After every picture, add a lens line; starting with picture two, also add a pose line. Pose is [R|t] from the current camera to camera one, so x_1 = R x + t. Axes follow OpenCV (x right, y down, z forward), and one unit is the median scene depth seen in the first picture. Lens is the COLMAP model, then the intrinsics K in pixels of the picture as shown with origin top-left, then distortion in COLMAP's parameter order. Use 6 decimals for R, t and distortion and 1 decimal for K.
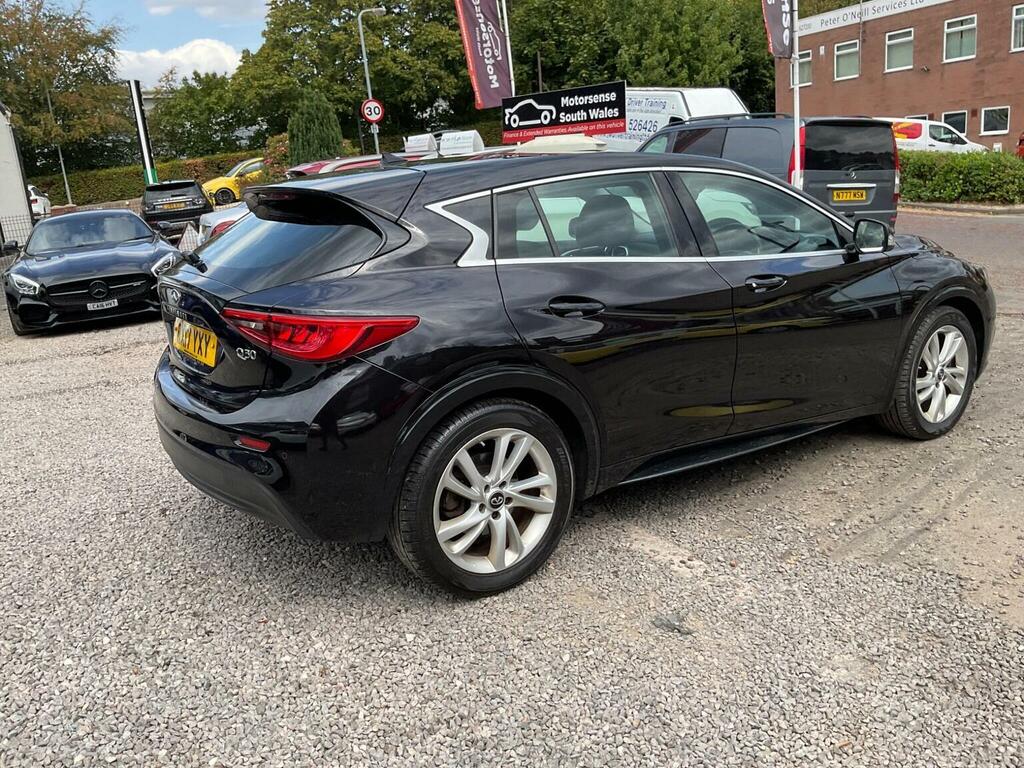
lens RADIAL K [[841.6, 0, 514.3], [0, 841.6, 399.3], [0, 0, 1]] dist [0.055232, -0.108603]
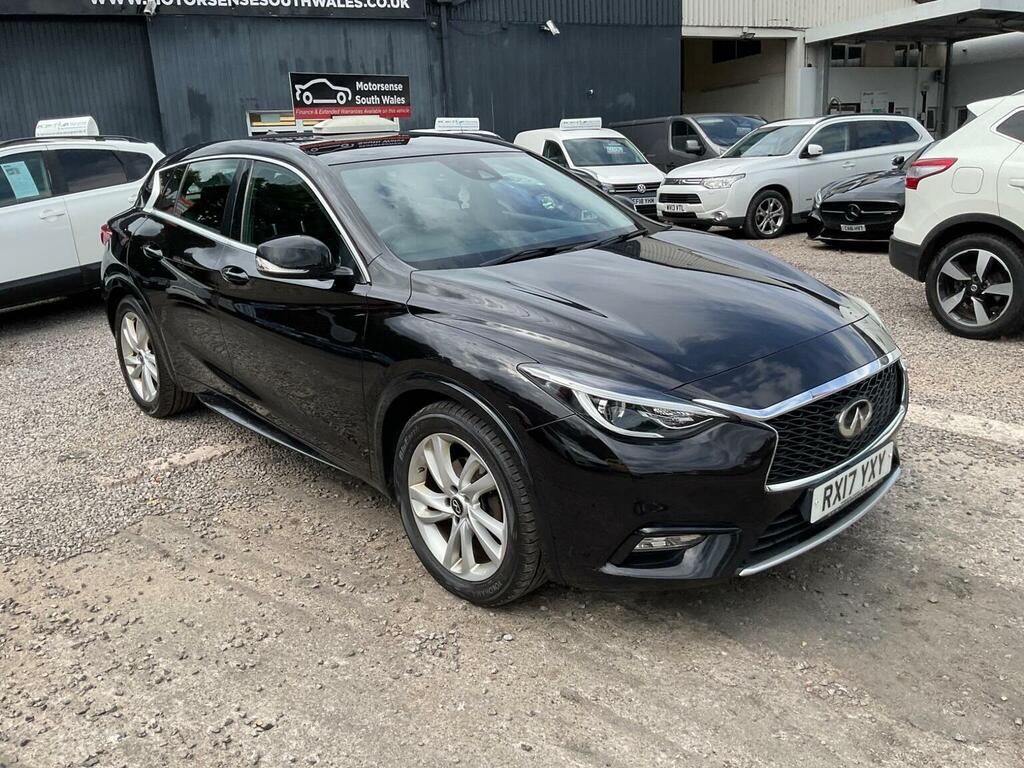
lens RADIAL K [[842.8, 0, 514.6], [0, 842.8, 402.8], [0, 0, 1]] dist [0.052896, -0.110255]
pose [[0.150887, 0.349229, -0.924809, 1.279030], [-0.227860, 0.922616, 0.311224, -0.371326], [0.961932, 0.163767, 0.218785, 1.058879]]
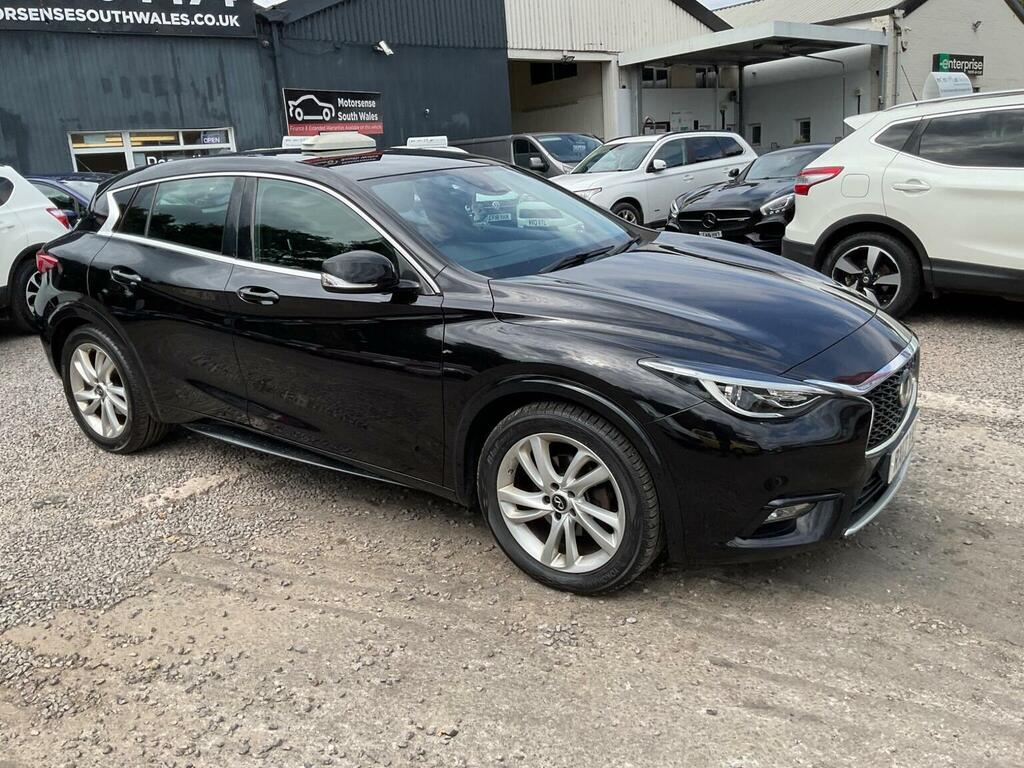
lens RADIAL K [[843.5, 0, 512.2], [0, 843.5, 390.1], [0, 0, 1]] dist [0.056465, -0.111432]
pose [[0.367973, 0.298467, -0.880633, 1.247532], [-0.216127, 0.948598, 0.231193, -0.308043], [0.904370, 0.105256, 0.413565, 0.811494]]
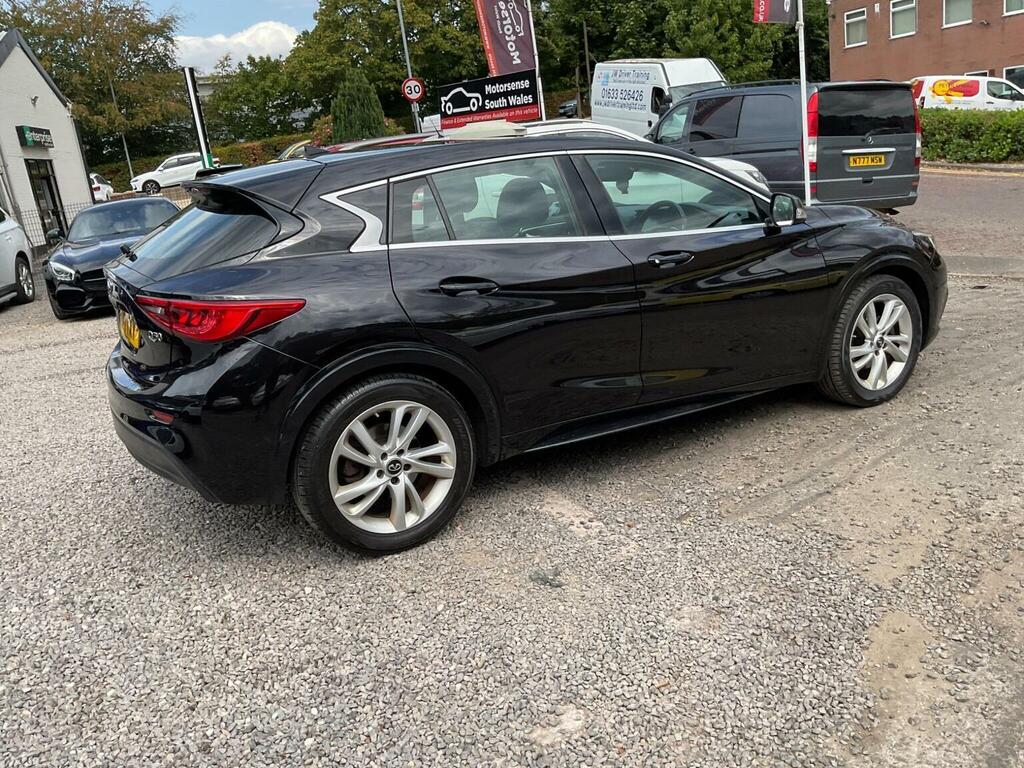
lens RADIAL K [[843.5, 0, 512.2], [0, 843.5, 390.1], [0, 0, 1]] dist [0.056465, -0.111432]
pose [[0.996918, -0.012783, -0.077399, 0.169004], [0.014307, 0.999714, 0.019158, 0.002275], [0.077132, -0.020206, 0.996816, -0.057395]]
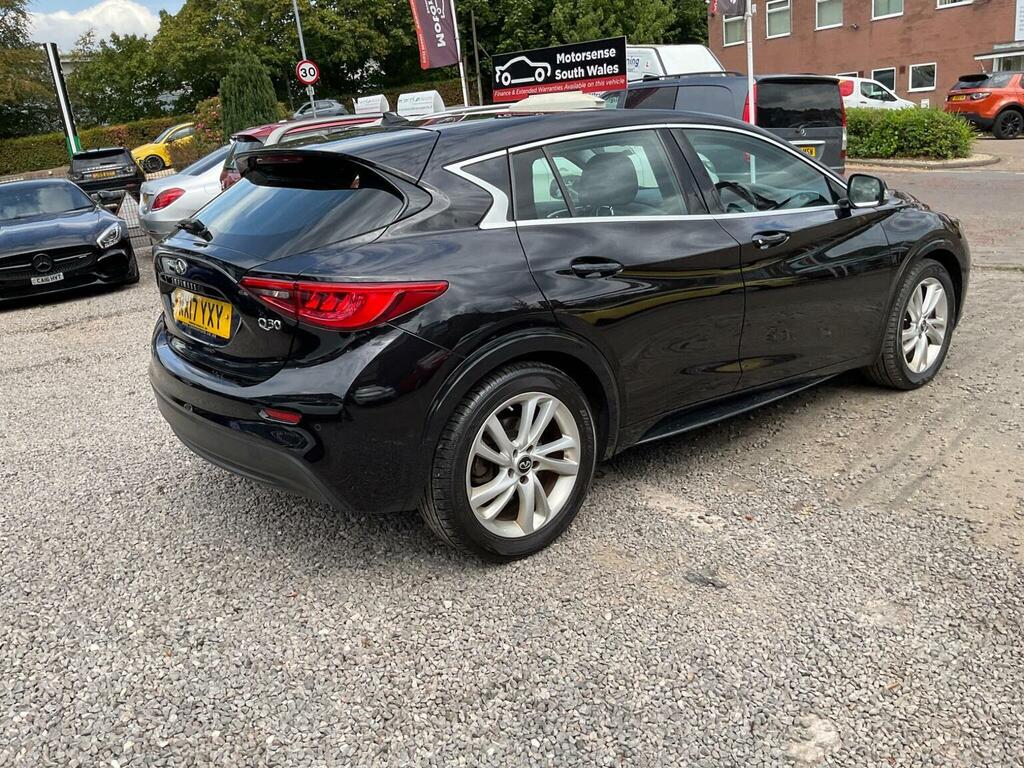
lens RADIAL K [[837.8, 0, 510.1], [0, 837.8, 396.2], [0, 0, 1]] dist [0.061661, -0.116468]
pose [[0.997256, -0.033832, 0.065849, -0.078115], [0.031268, 0.998727, 0.039586, -0.000297], [-0.067105, -0.037418, 0.997044, 0.011435]]
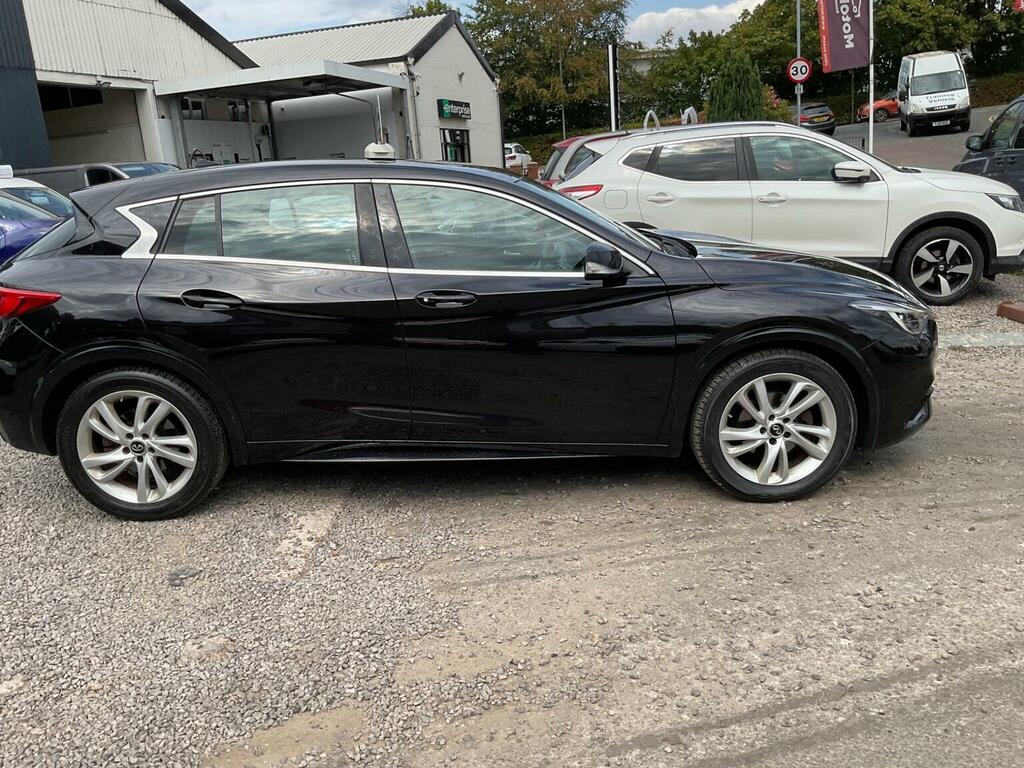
lens RADIAL K [[840.0, 0, 518.7], [0, 840.0, 403.4], [0, 0, 1]] dist [0.060321, -0.114263]
pose [[0.837886, 0.174998, -0.517033, 0.851564], [-0.147359, 0.984564, 0.094437, -0.113773], [0.525579, -0.002938, 0.850740, 0.177731]]
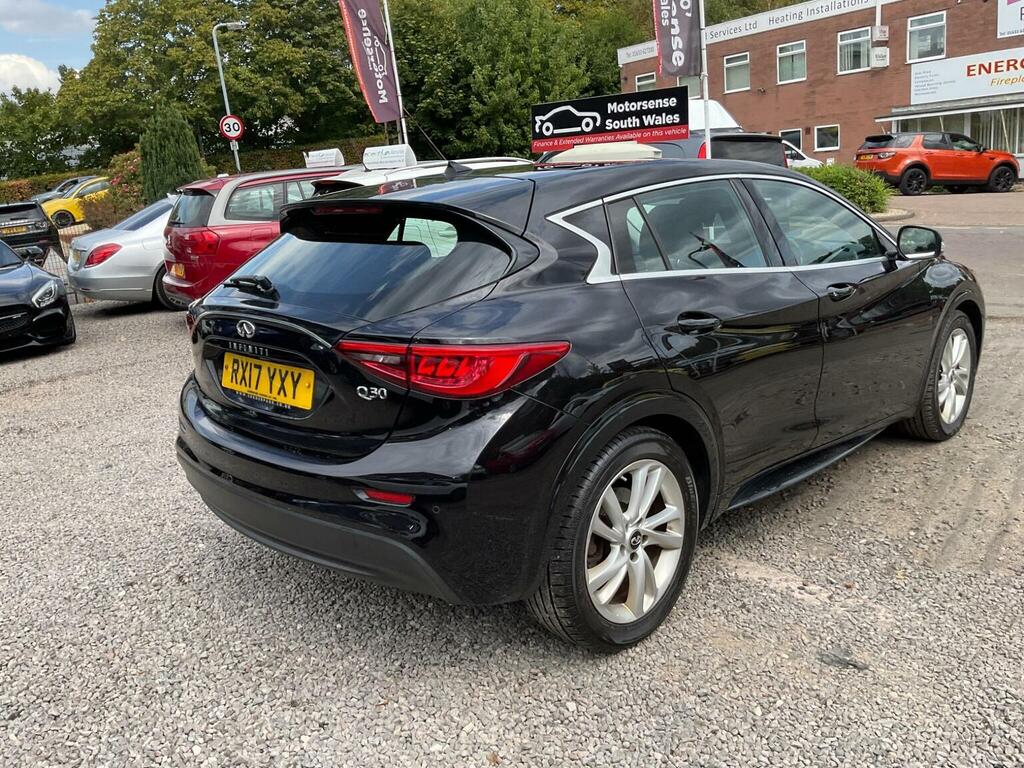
lens RADIAL K [[838.7, 0, 510.4], [0, 838.7, 392.3], [0, 0, 1]] dist [0.043540, -0.080175]
pose [[0.984204, -0.050583, 0.169659, -0.231990], [0.055121, 0.998234, -0.022142, -0.019826], [-0.168239, 0.031144, 0.985254, 0.102174]]
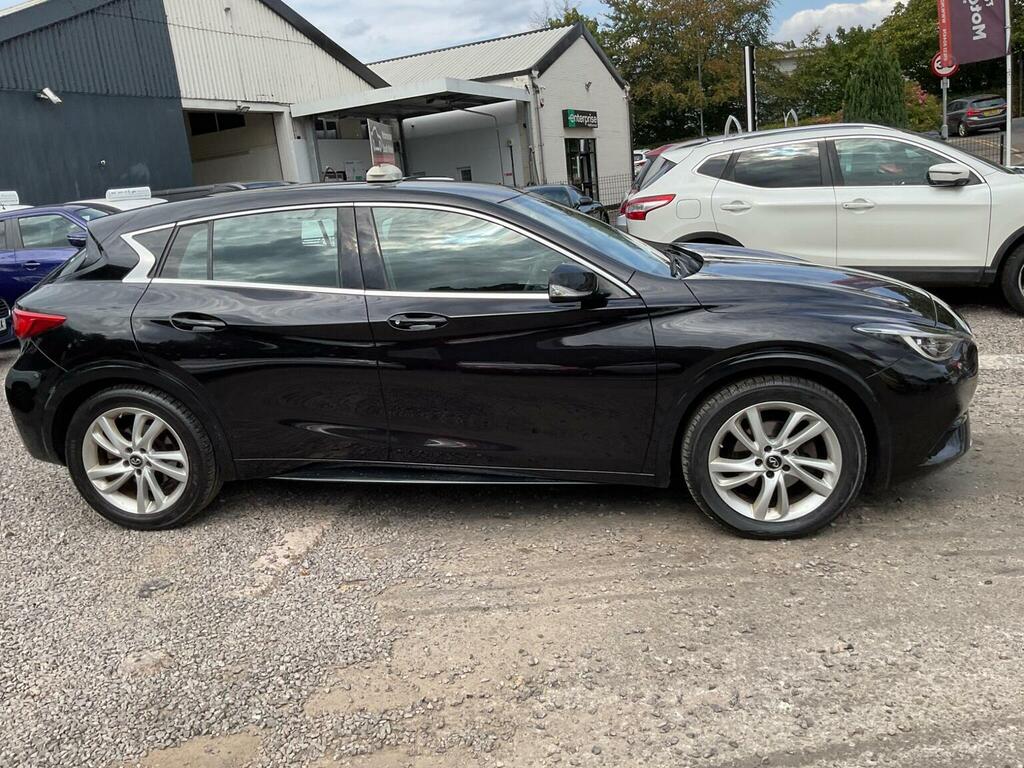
lens RADIAL K [[847.2, 0, 512.0], [0, 847.2, 384.0], [0, 0, 1]] dist [0.063819, -0.125562]
pose [[0.732585, 0.169371, -0.659267, 0.986221], [-0.148090, 0.985006, 0.088497, -0.156875], [0.664371, 0.032799, 0.746683, 0.304579]]
